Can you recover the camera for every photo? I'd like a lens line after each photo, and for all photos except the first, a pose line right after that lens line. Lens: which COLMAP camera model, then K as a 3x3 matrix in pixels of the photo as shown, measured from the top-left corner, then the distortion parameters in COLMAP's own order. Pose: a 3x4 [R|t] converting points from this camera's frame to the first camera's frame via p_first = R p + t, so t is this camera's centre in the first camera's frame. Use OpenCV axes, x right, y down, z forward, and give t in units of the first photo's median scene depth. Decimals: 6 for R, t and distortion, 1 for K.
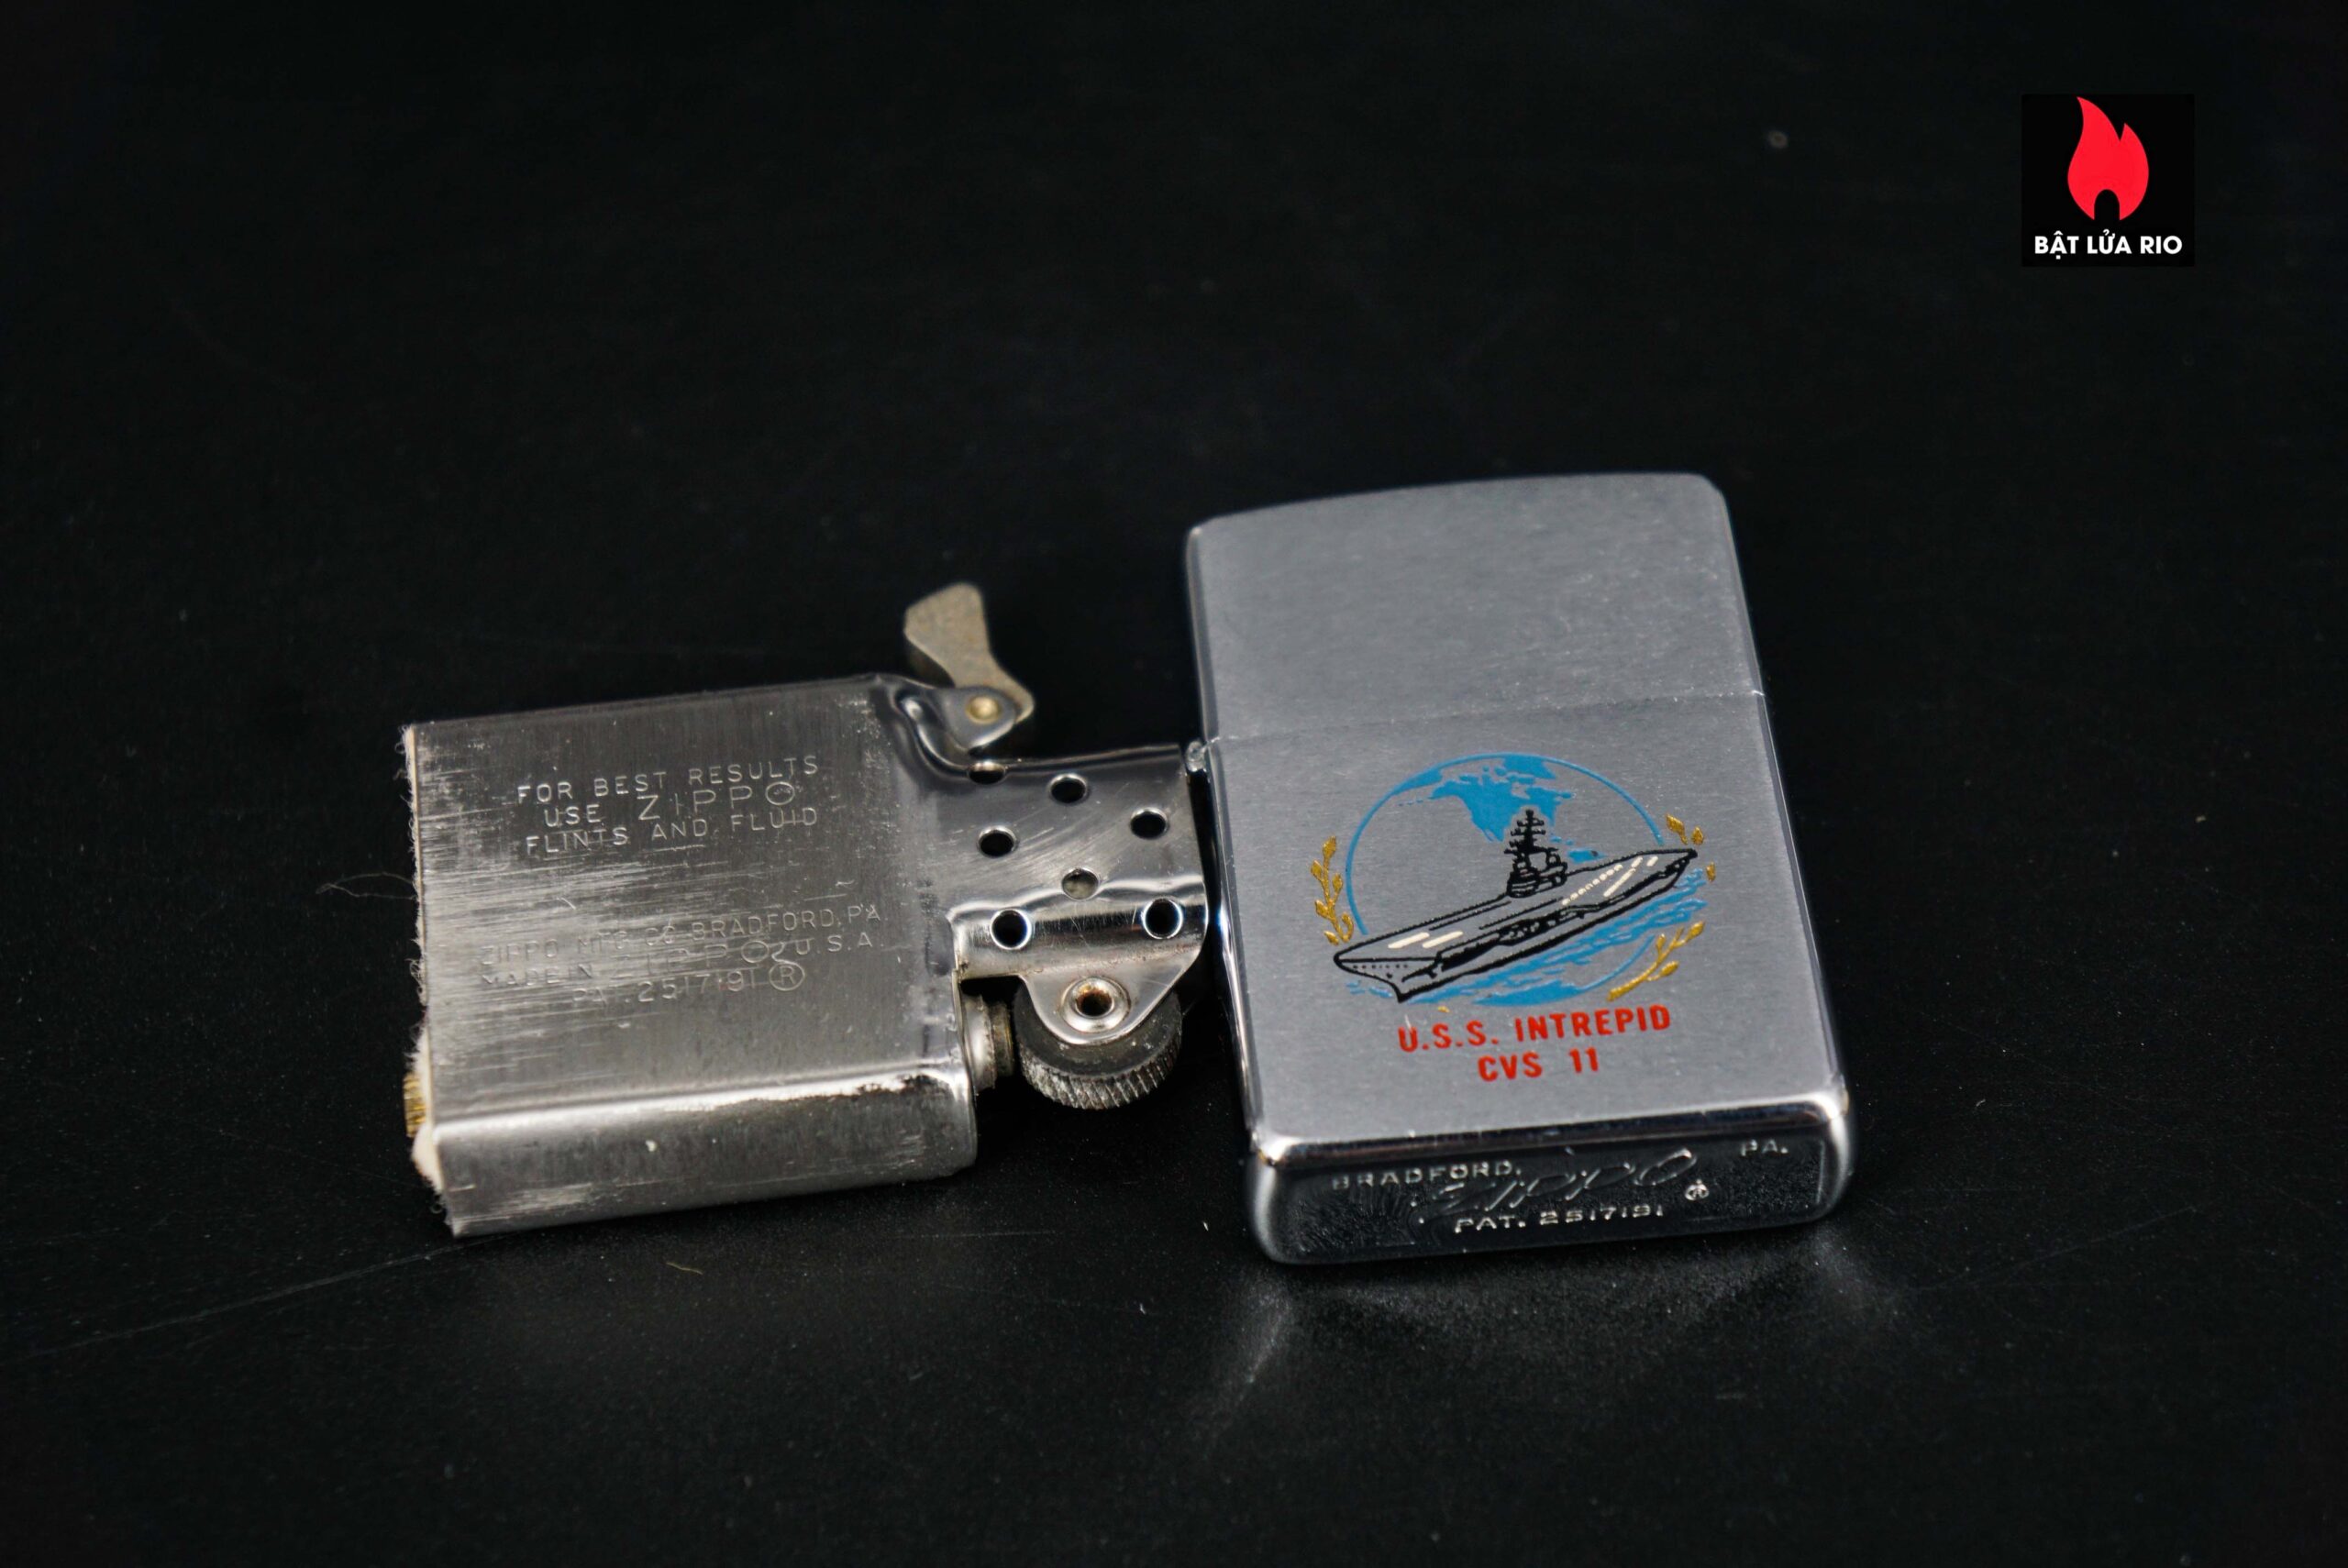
lens RADIAL K [[5161.4, 0, 1168.9], [0, 5161.4, 786.1], [0, 0, 1]] dist [0.241560, 0.000000]
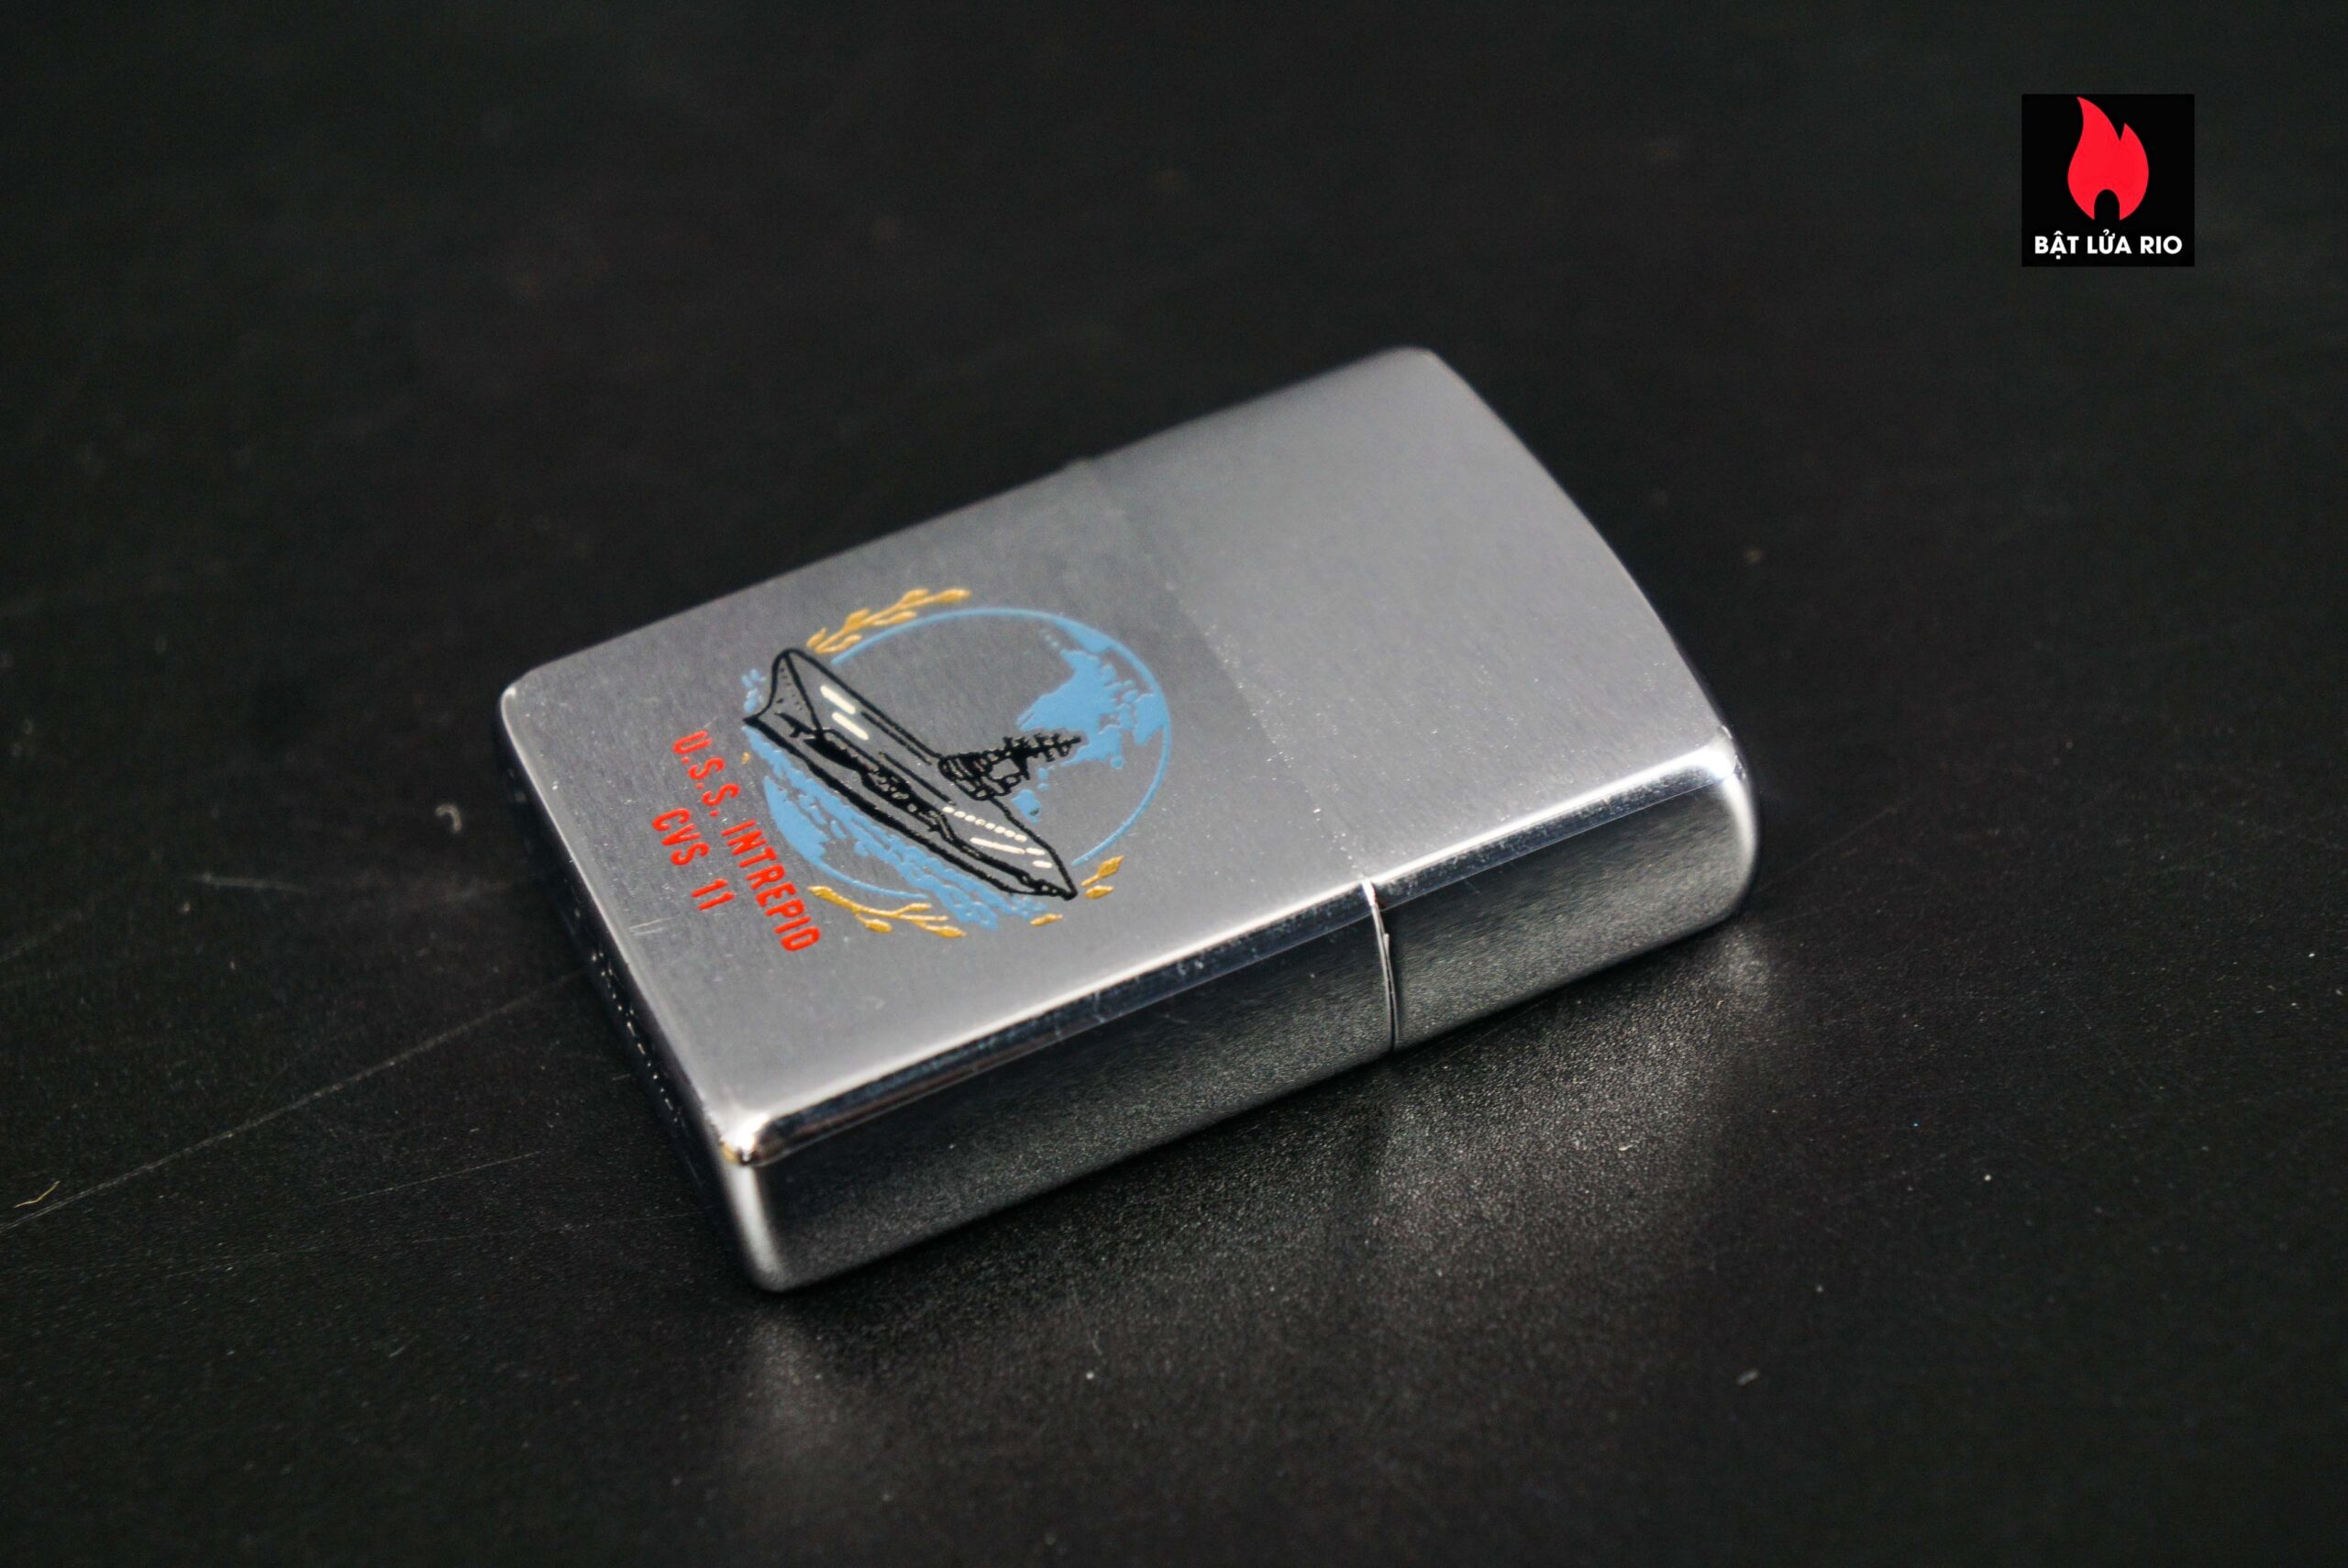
lens RADIAL K [[5161.4, 0, 1186.4], [0, 5161.4, 778.0], [0, 0, 1]] dist [0.241560, 0.000000]
pose [[0.333734, 0.668786, -0.664340, 0.610537], [-0.660749, 0.668603, 0.341147, -0.274037], [0.672334, 0.325110, 0.665035, 0.503366]]
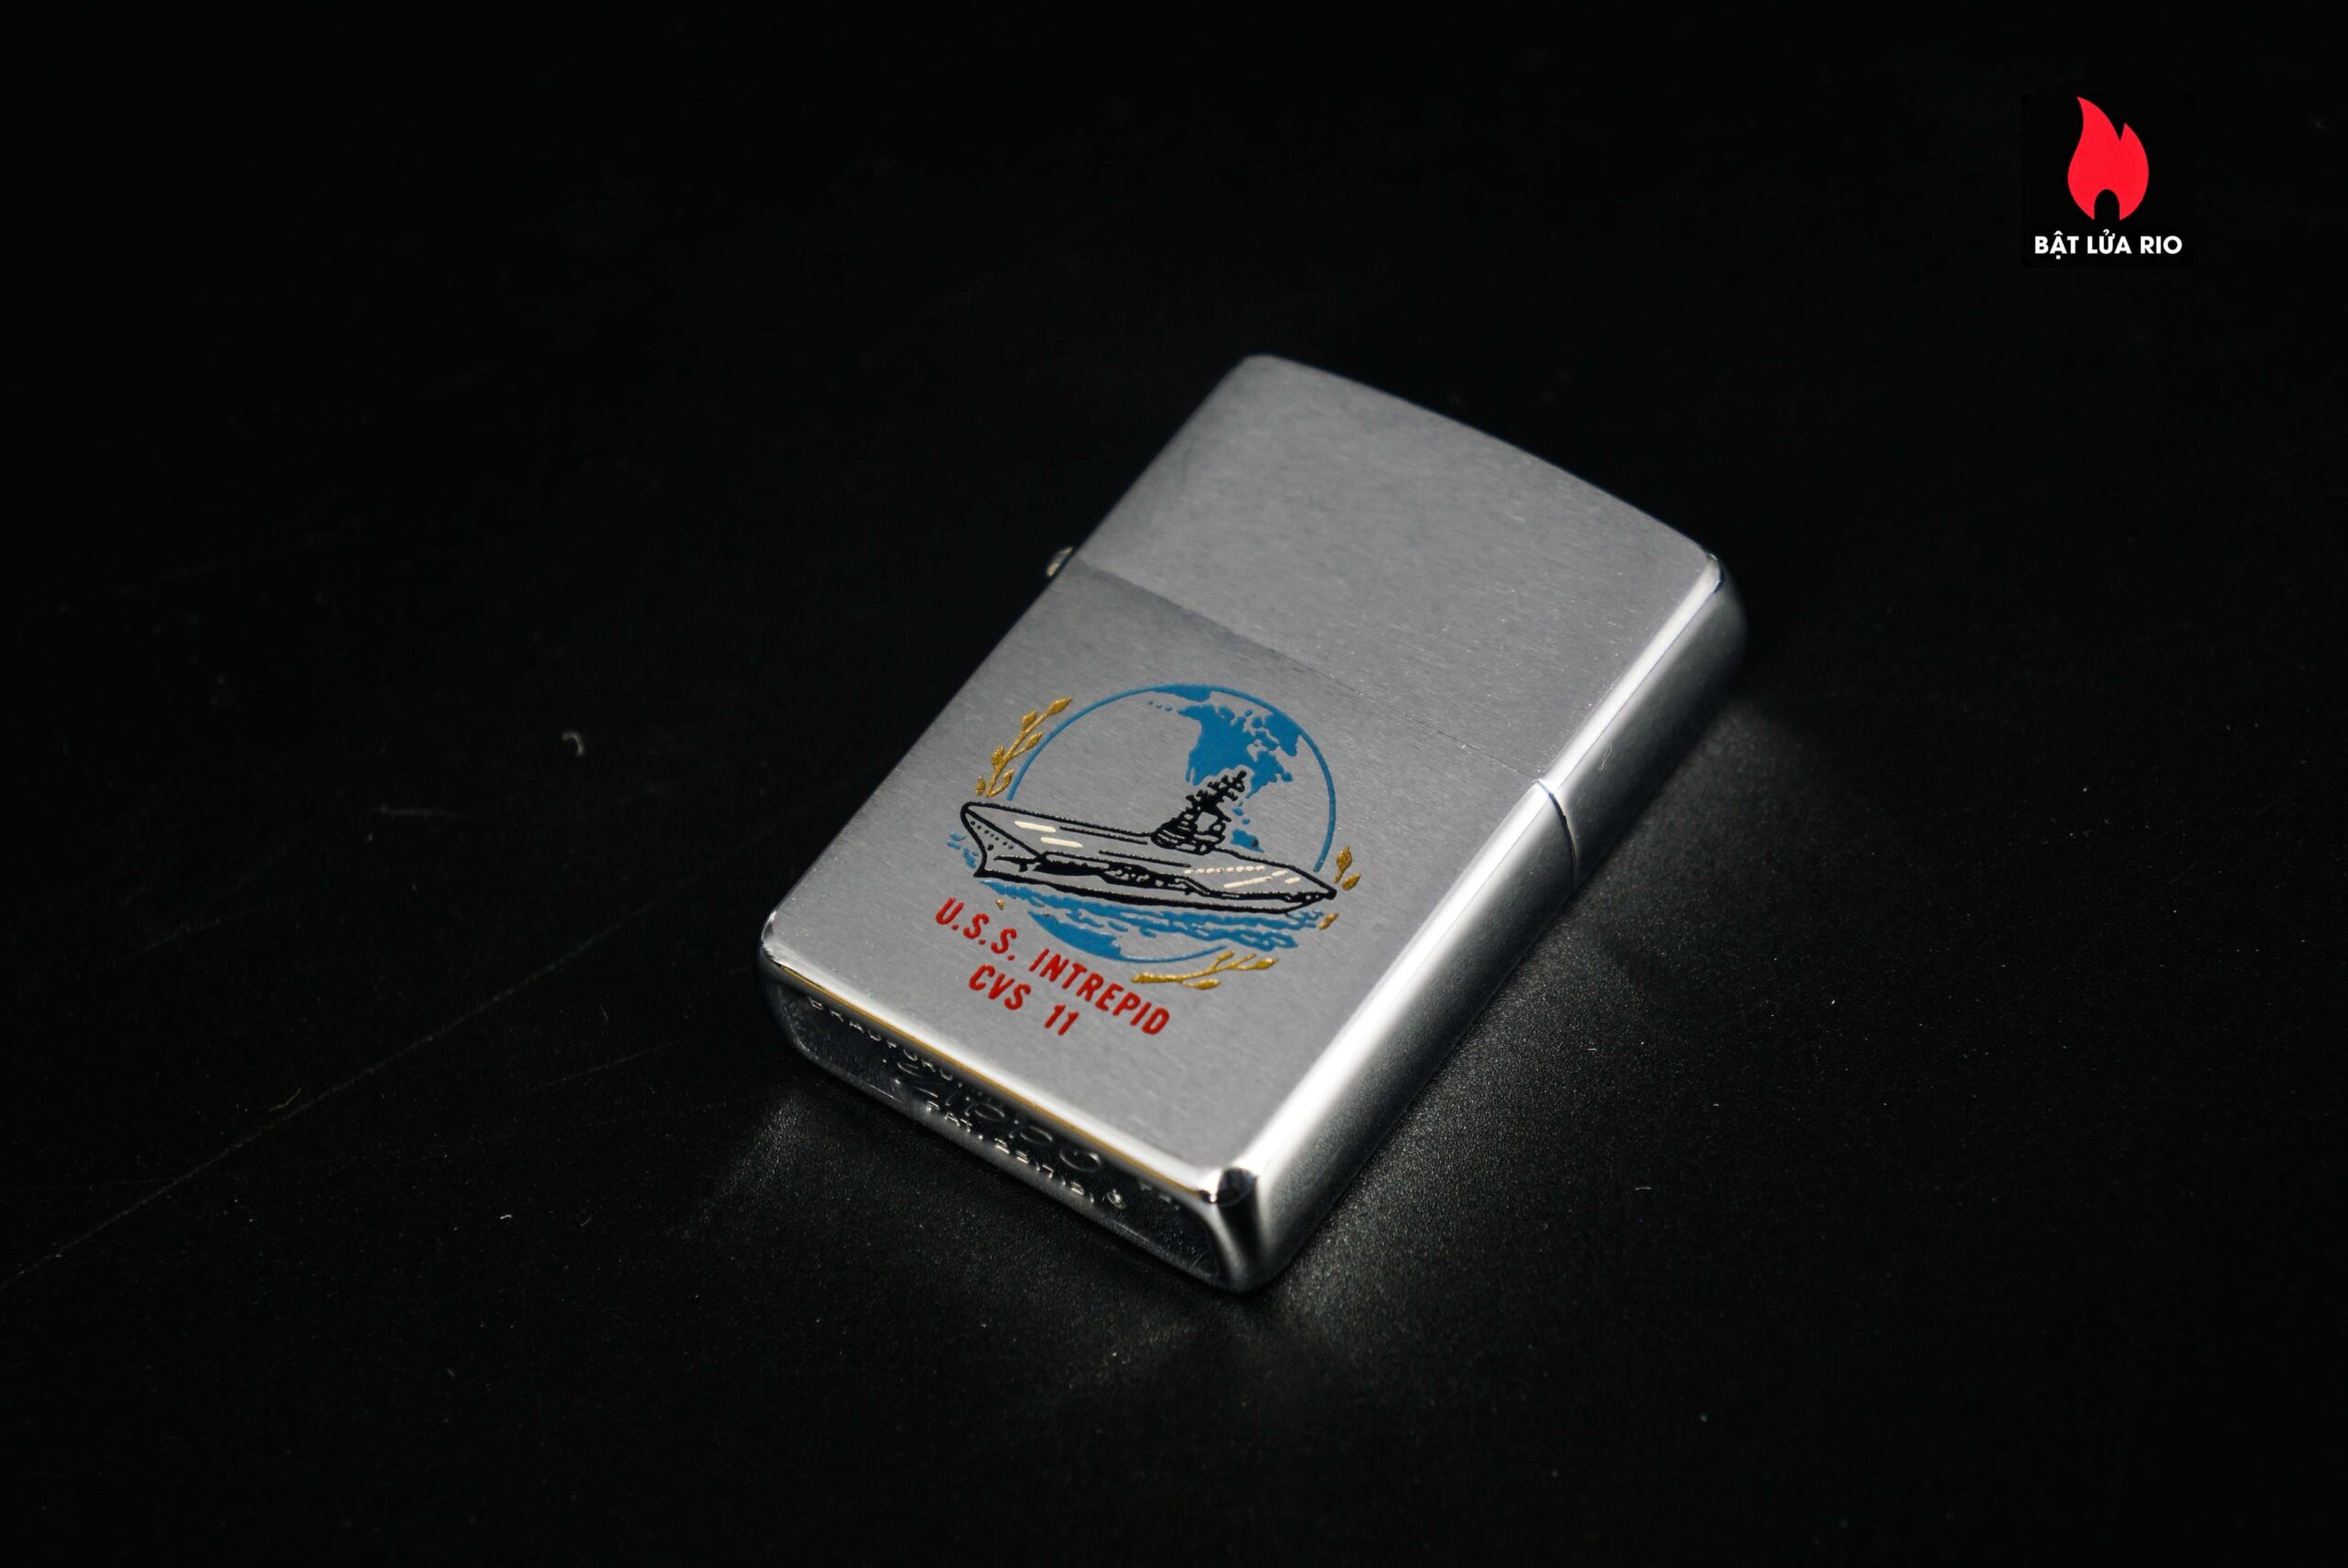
lens RADIAL K [[5161.4, 0, 1175.1], [0, 5161.4, 780.0], [0, 0, 1]] dist [0.241560, 0.000000]
pose [[0.757383, 0.481073, -0.441519, 0.488625], [-0.414209, 0.876677, 0.244679, -0.224905], [0.504778, -0.002435, 0.863246, 0.180241]]
